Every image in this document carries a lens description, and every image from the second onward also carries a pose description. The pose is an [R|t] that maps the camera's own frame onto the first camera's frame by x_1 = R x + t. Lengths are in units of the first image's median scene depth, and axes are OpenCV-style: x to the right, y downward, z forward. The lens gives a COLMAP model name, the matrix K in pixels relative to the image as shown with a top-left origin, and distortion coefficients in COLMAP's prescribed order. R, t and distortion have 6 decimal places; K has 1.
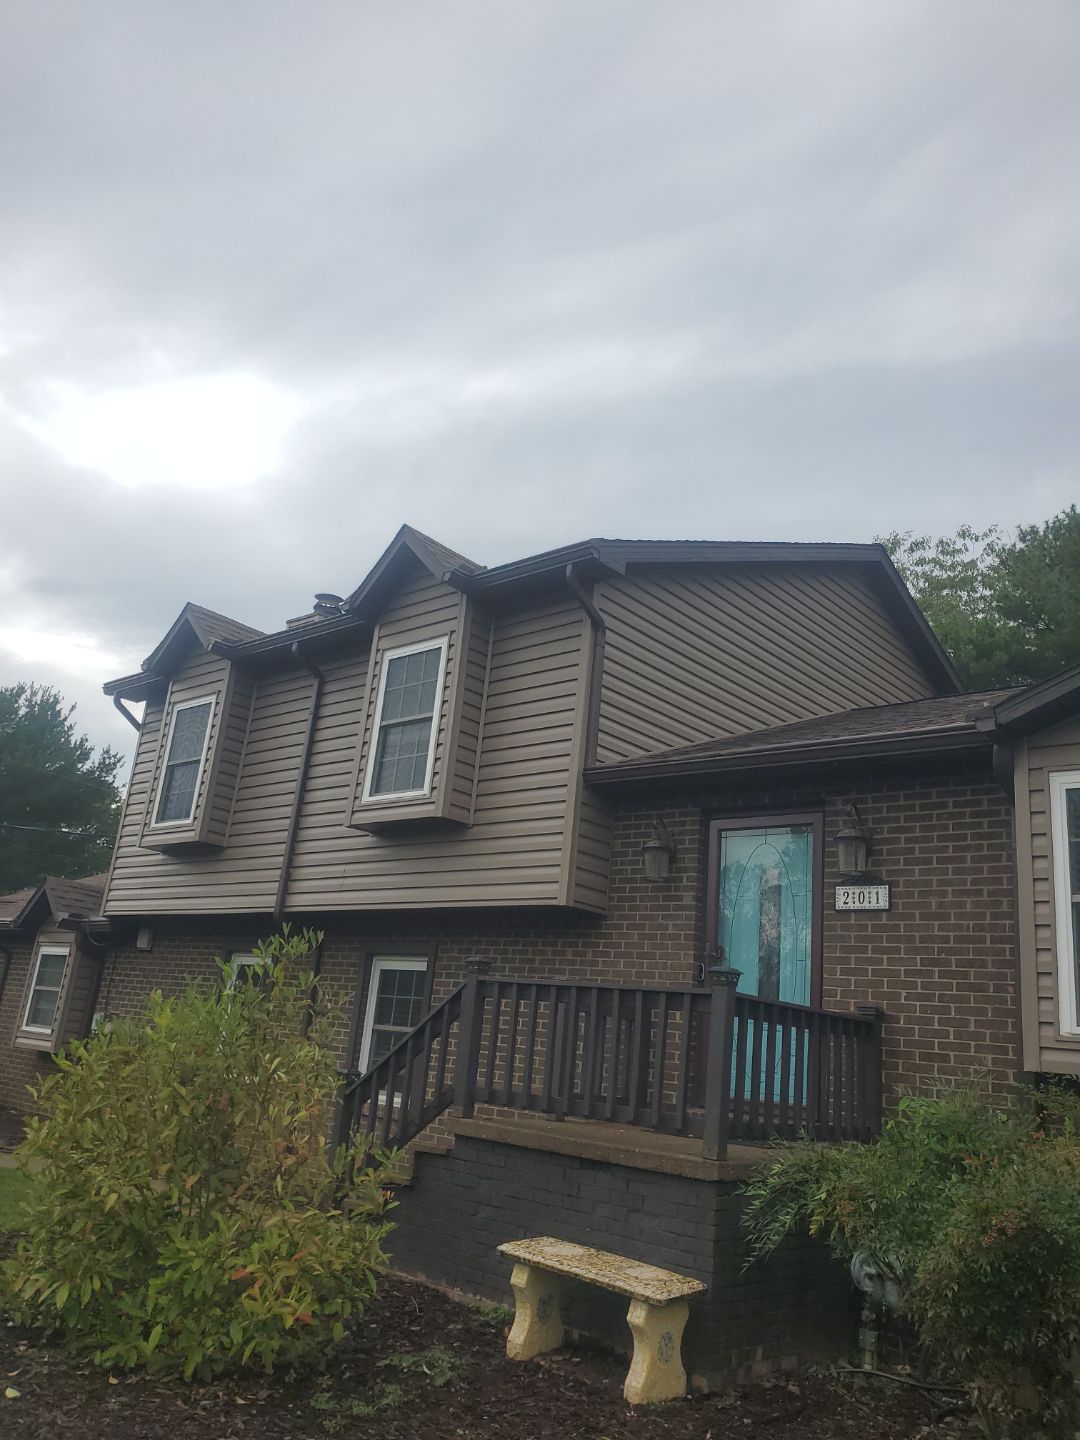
lens RADIAL K [[1122.8, 0, 534.3], [0, 1122.8, 689.9], [0, 0, 1]] dist [-0.004616, 0.036070]
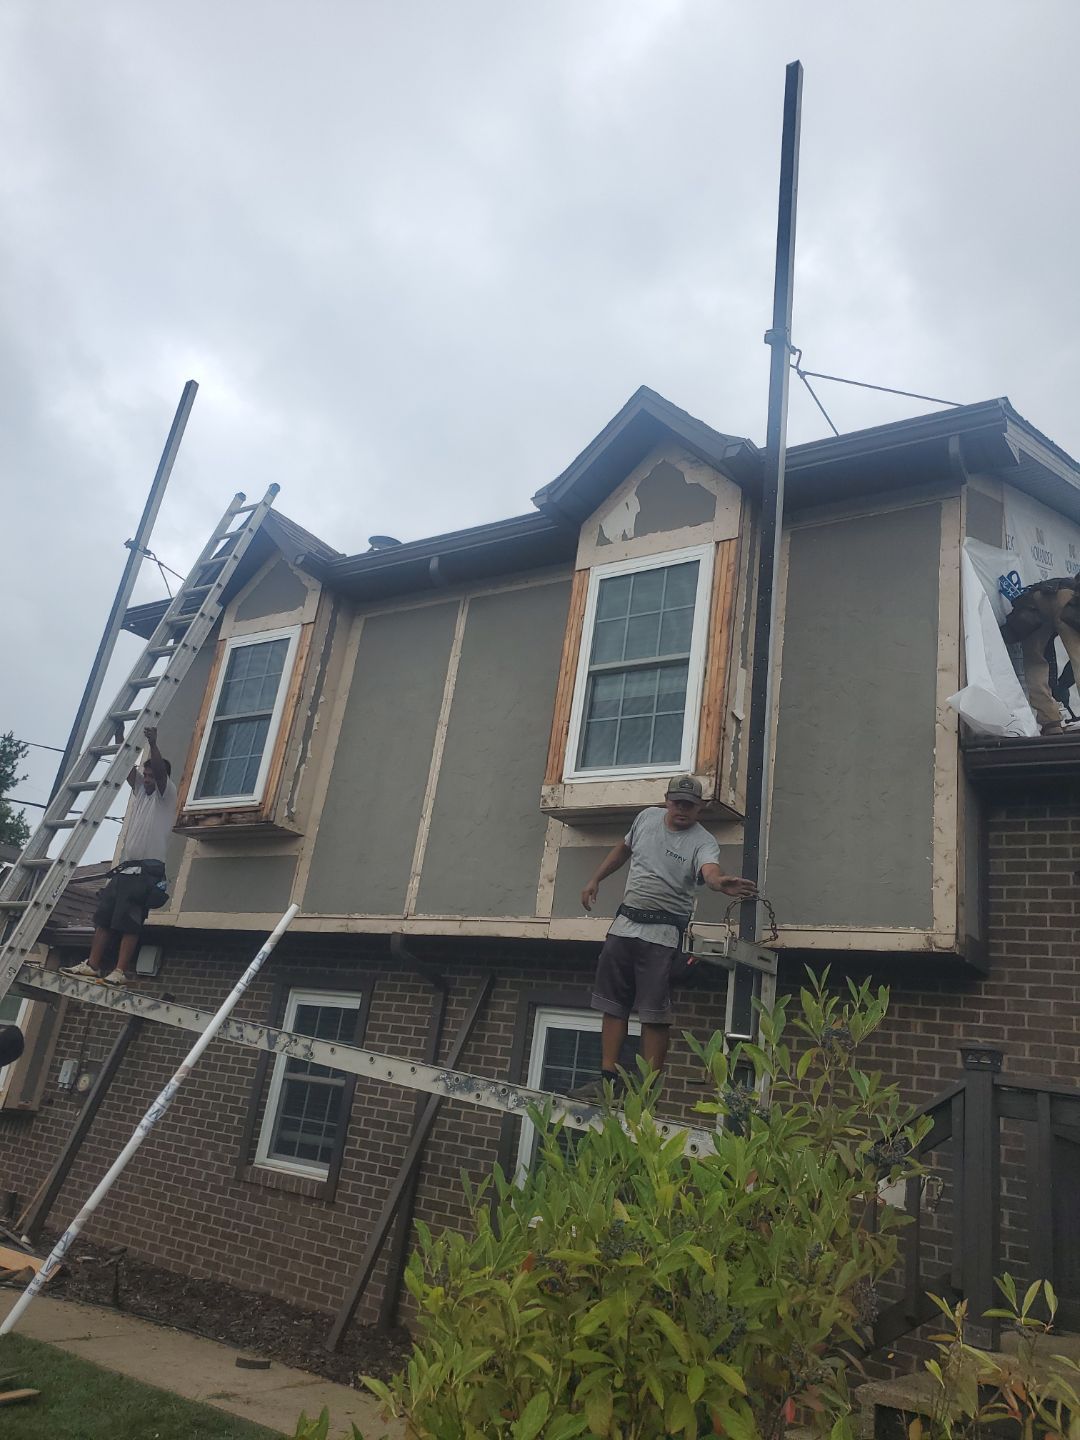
lens RADIAL K [[1122.8, 0, 534.3], [0, 1122.8, 689.9], [0, 0, 1]] dist [-0.004616, 0.036070]
pose [[0.992023, 0.082497, 0.095310, -0.285220], [-0.079184, 0.996134, -0.038038, 0.087875], [-0.098080, 0.030187, 0.994721, 0.391510]]
